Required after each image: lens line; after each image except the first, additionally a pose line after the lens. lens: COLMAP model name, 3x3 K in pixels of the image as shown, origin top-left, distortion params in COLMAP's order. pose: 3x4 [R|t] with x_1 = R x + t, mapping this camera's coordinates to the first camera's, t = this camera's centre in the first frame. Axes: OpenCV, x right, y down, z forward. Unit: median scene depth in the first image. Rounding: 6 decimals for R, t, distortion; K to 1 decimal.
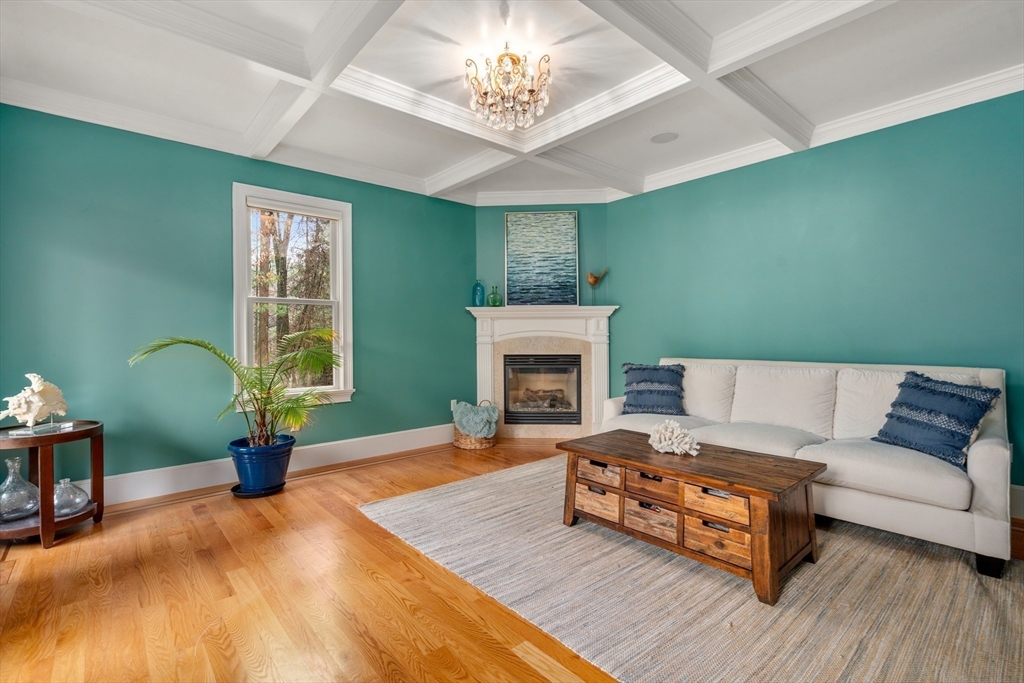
lens RADIAL K [[470.7, 0, 515.2], [0, 470.7, 341.0], [0, 0, 1]] dist [-0.001814, 0.001086]
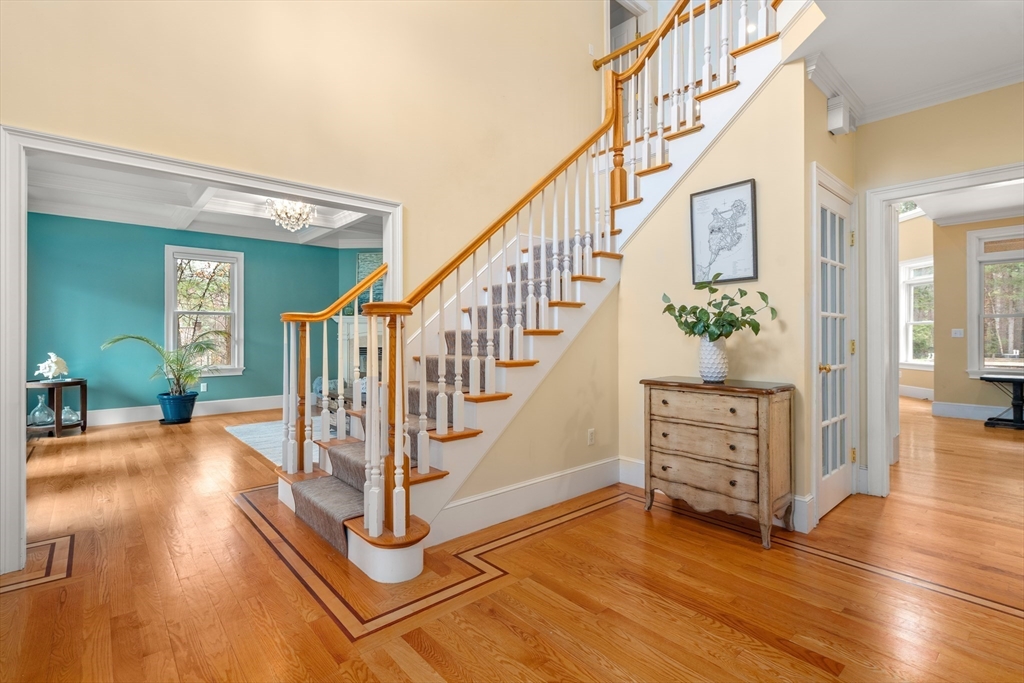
lens RADIAL K [[470.7, 0, 508.5], [0, 470.7, 336.9], [0, 0, 1]] dist [-0.001814, 0.001086]
pose [[0.999992, 0.004061, -0.000537, 0.837987], [-0.004064, 0.999977, -0.005460, 0.004389], [0.000515, 0.005462, 0.999985, -0.912402]]
